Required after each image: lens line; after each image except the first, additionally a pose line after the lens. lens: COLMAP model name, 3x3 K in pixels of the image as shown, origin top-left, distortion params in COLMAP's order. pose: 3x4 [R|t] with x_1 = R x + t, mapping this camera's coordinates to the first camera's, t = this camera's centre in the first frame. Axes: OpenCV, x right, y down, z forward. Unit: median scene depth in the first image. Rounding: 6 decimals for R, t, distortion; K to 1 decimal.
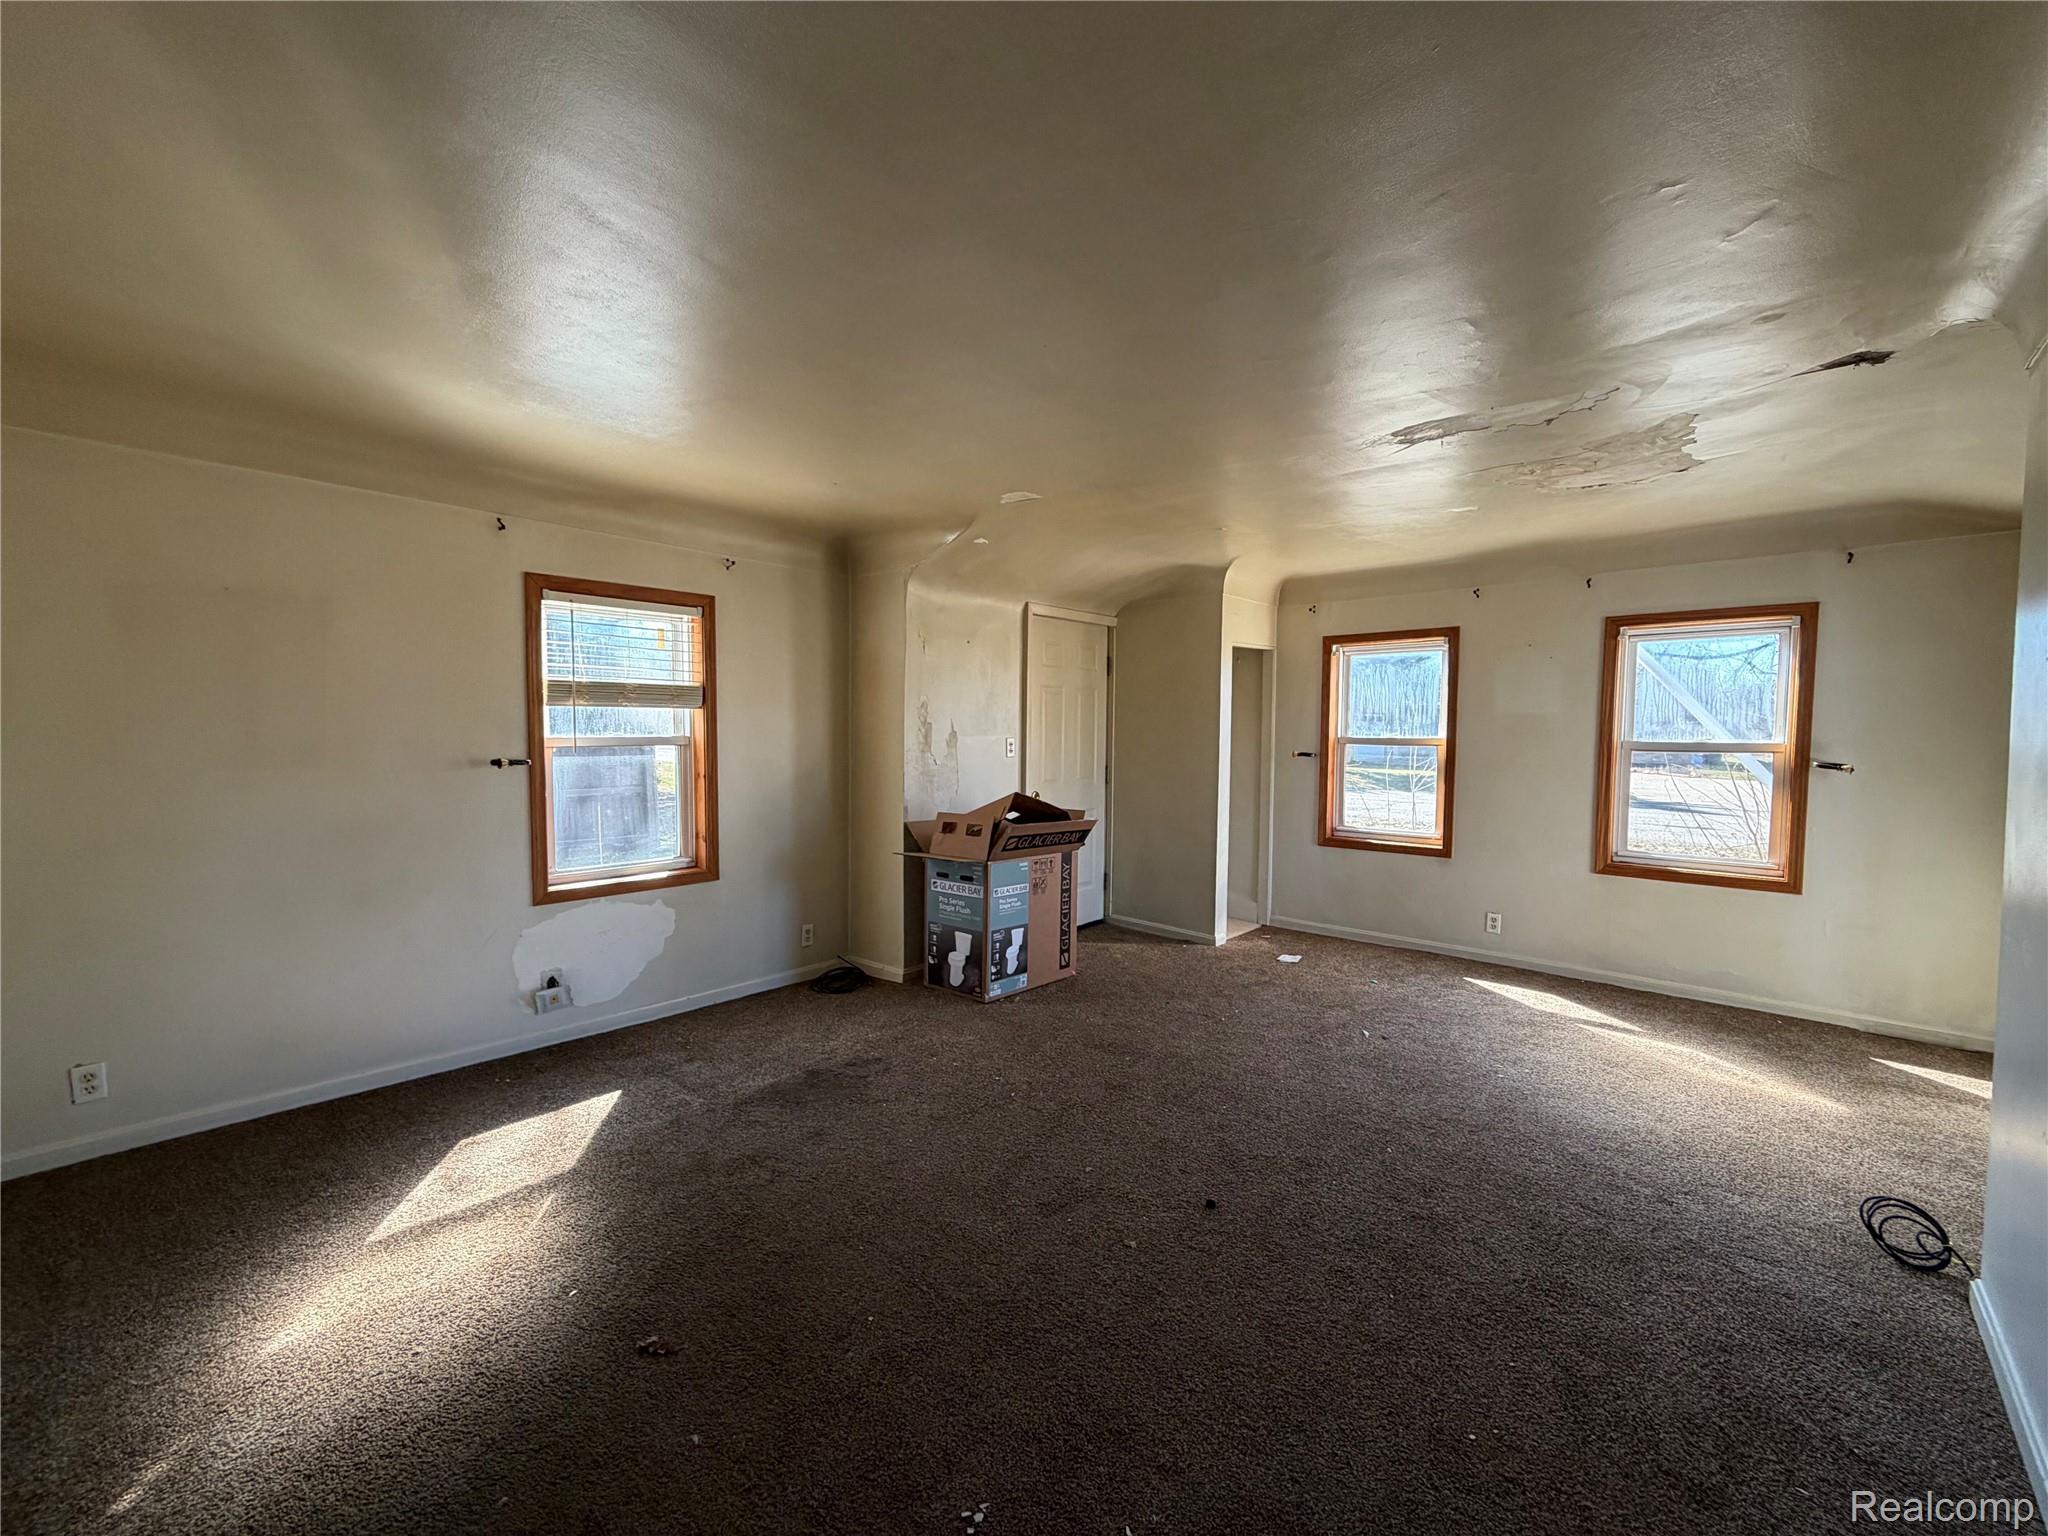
lens RADIAL K [[810.0, 0, 1029.0], [0, 810.0, 776.1], [0, 0, 1]] dist [0.000585, -0.000895]
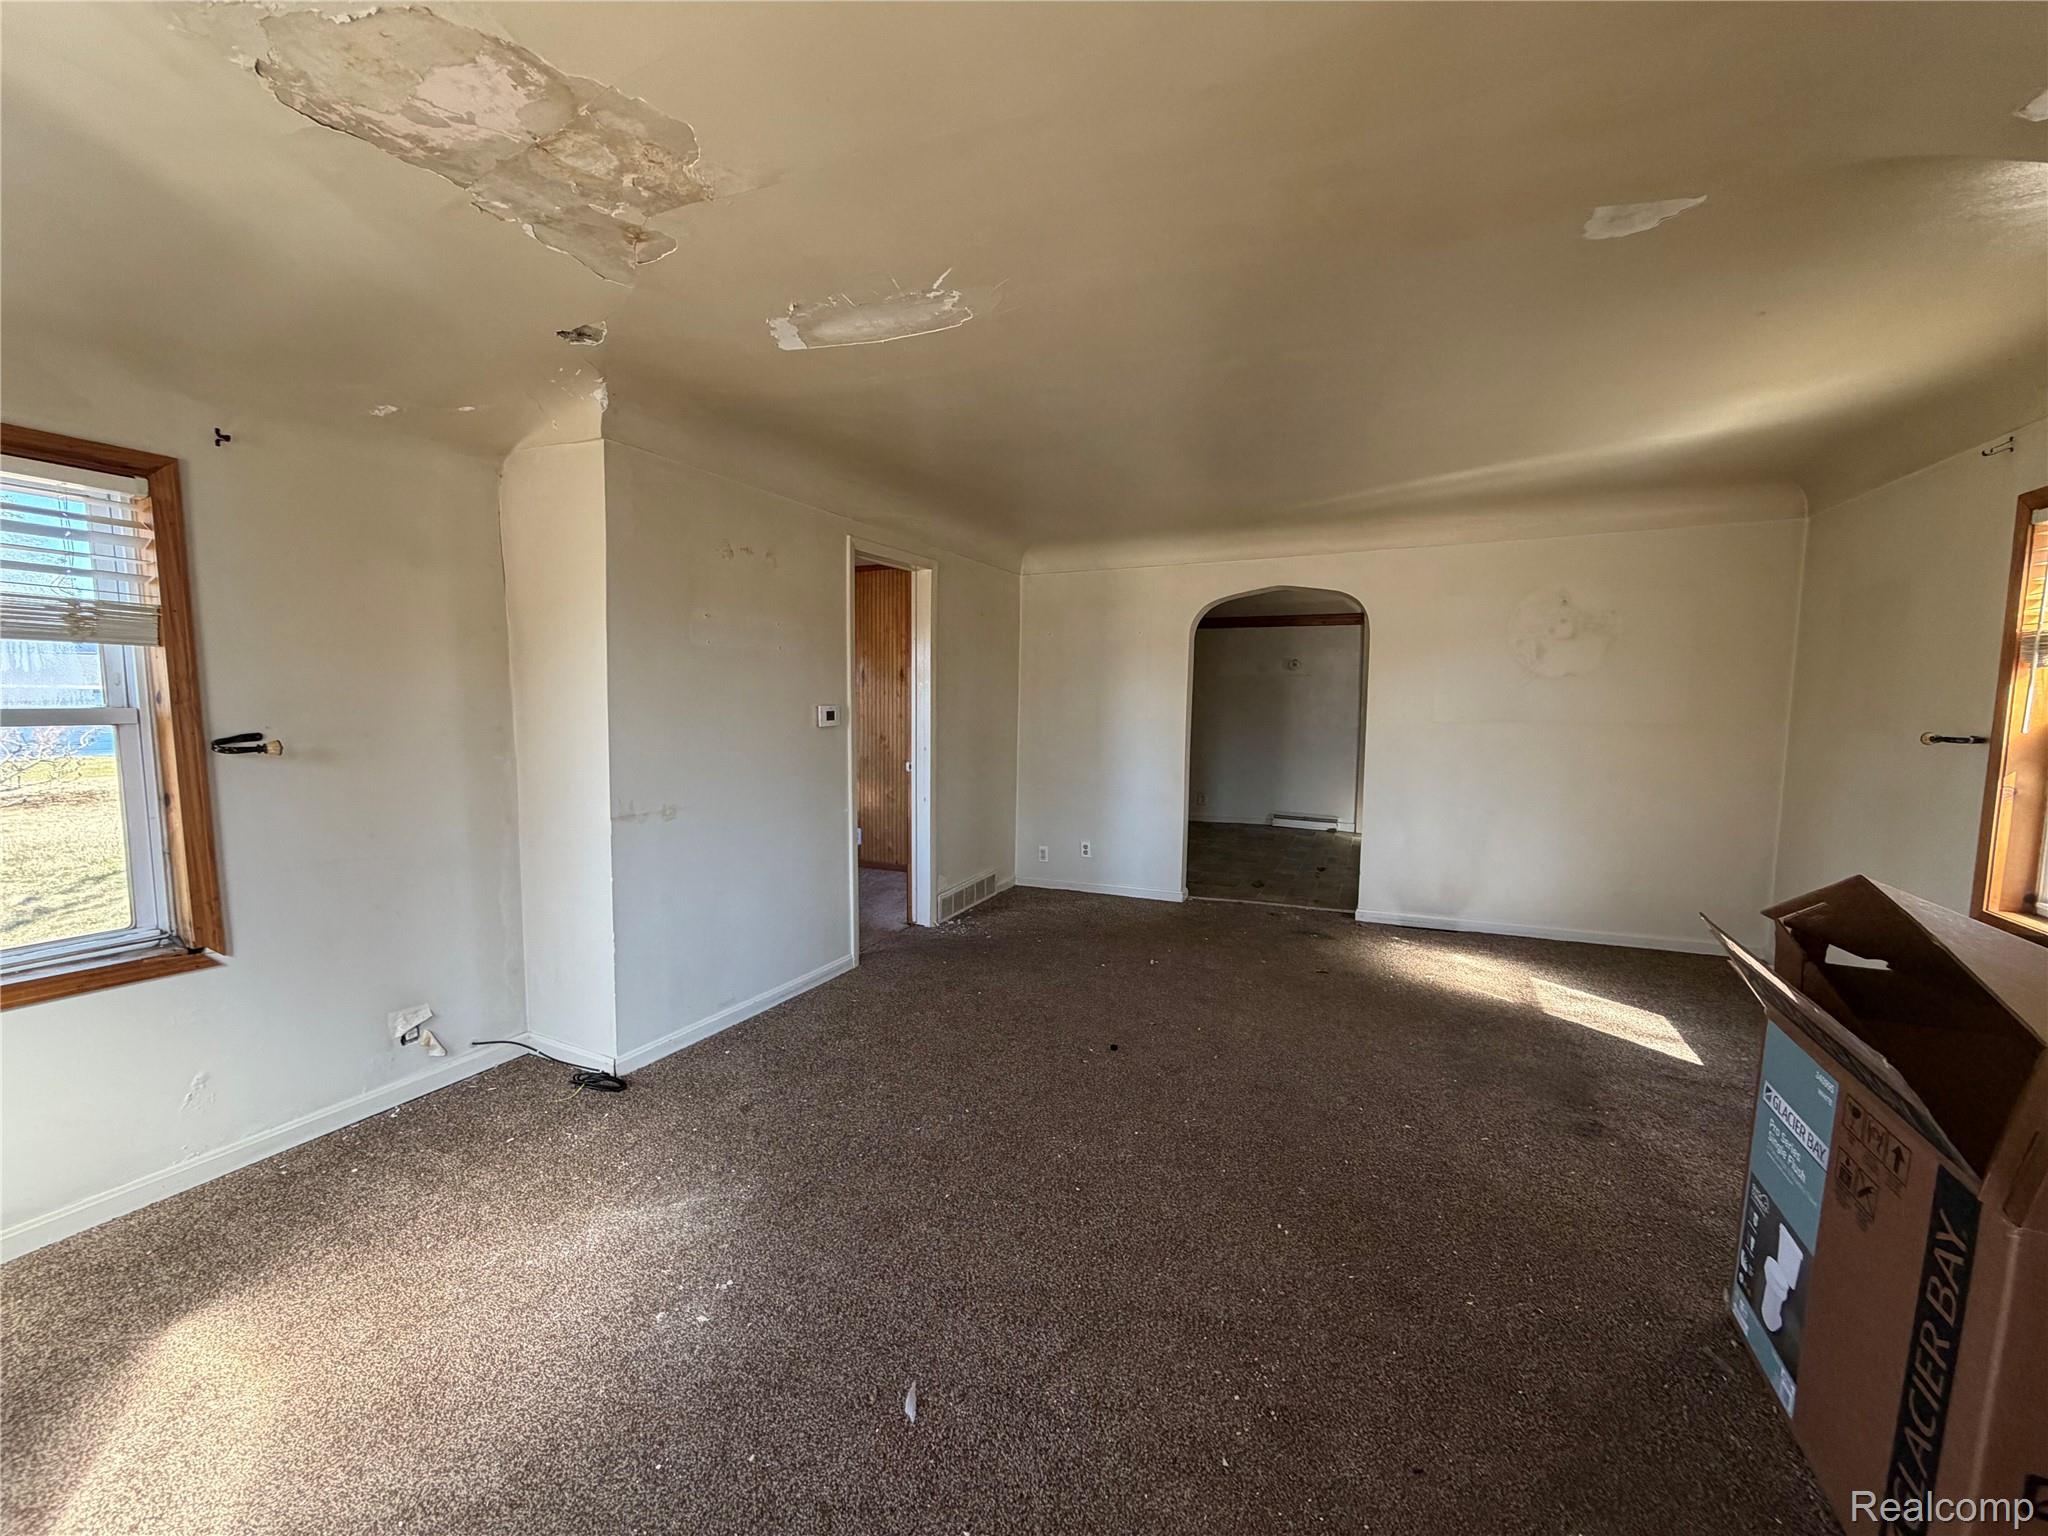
lens RADIAL K [[810.0, 0, 1018.2], [0, 810.0, 772.5], [0, 0, 1]] dist [0.000585, -0.000895]
pose [[-0.956066, 0.014603, -0.292787, 0.599436], [-0.030915, 0.988167, 0.150235, -0.091440], [0.291516, 0.152686, -0.944302, 1.675262]]
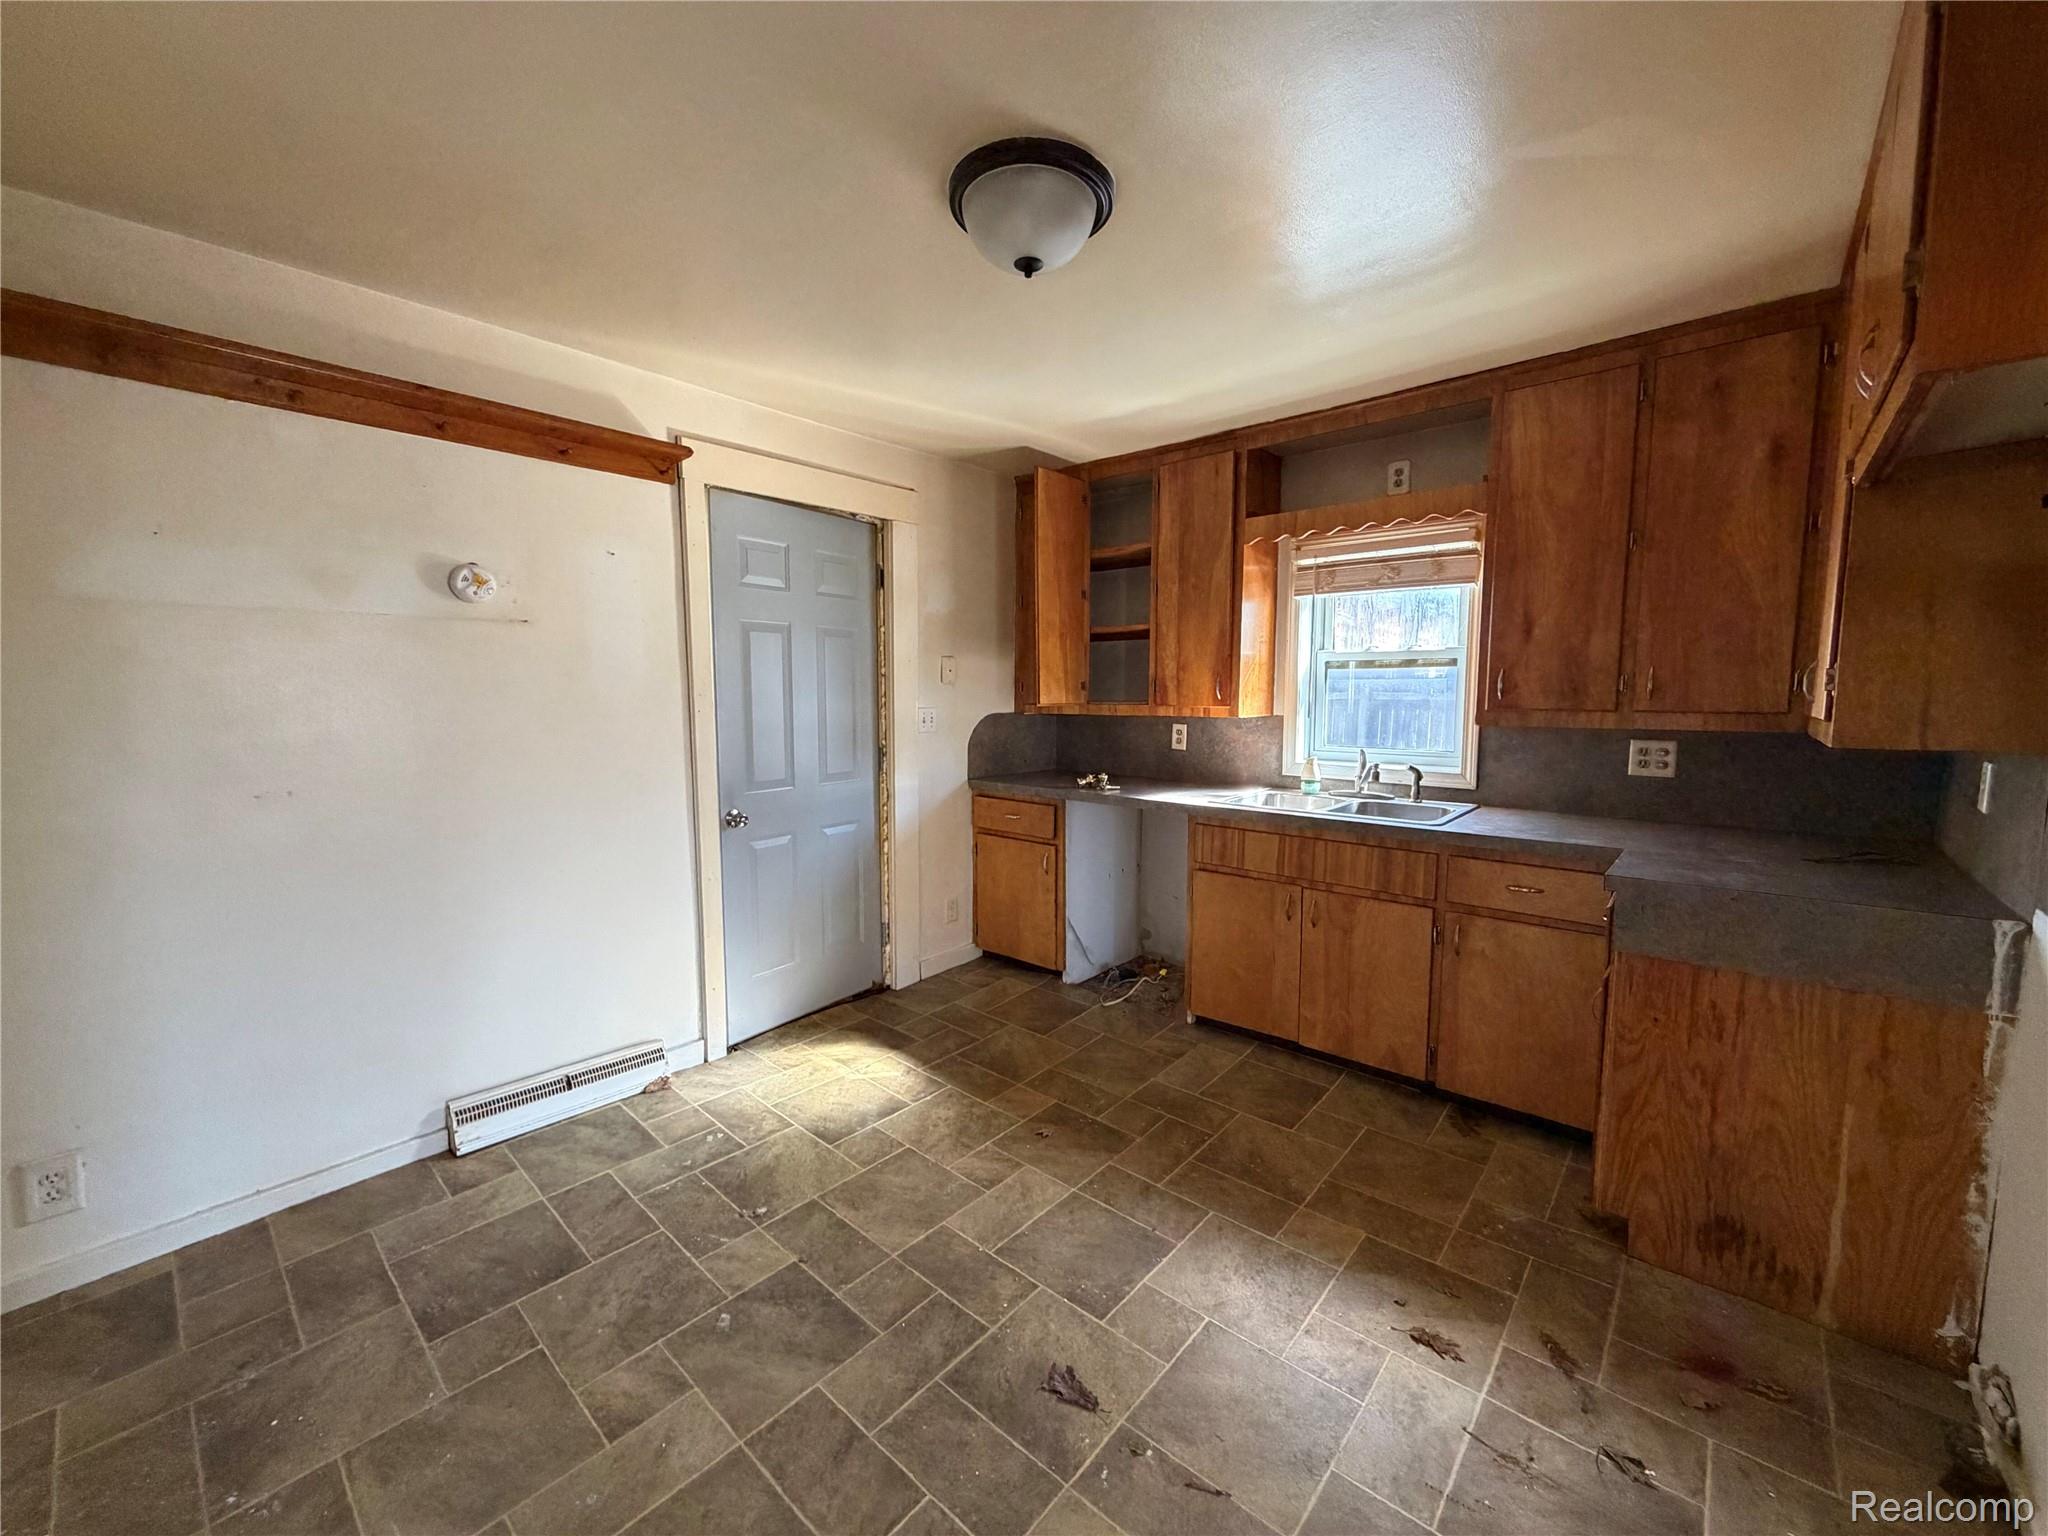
lens RADIAL K [[810.0, 0, 1010.5], [0, 810.0, 759.1], [0, 0, 1]] dist [0.000585, -0.000895]
pose [[-0.008786, 0.084689, -0.996369, -0.303931], [-0.052753, 0.994980, 0.085036, 0.004900], [0.998569, 0.053309, -0.004275, -0.145270]]
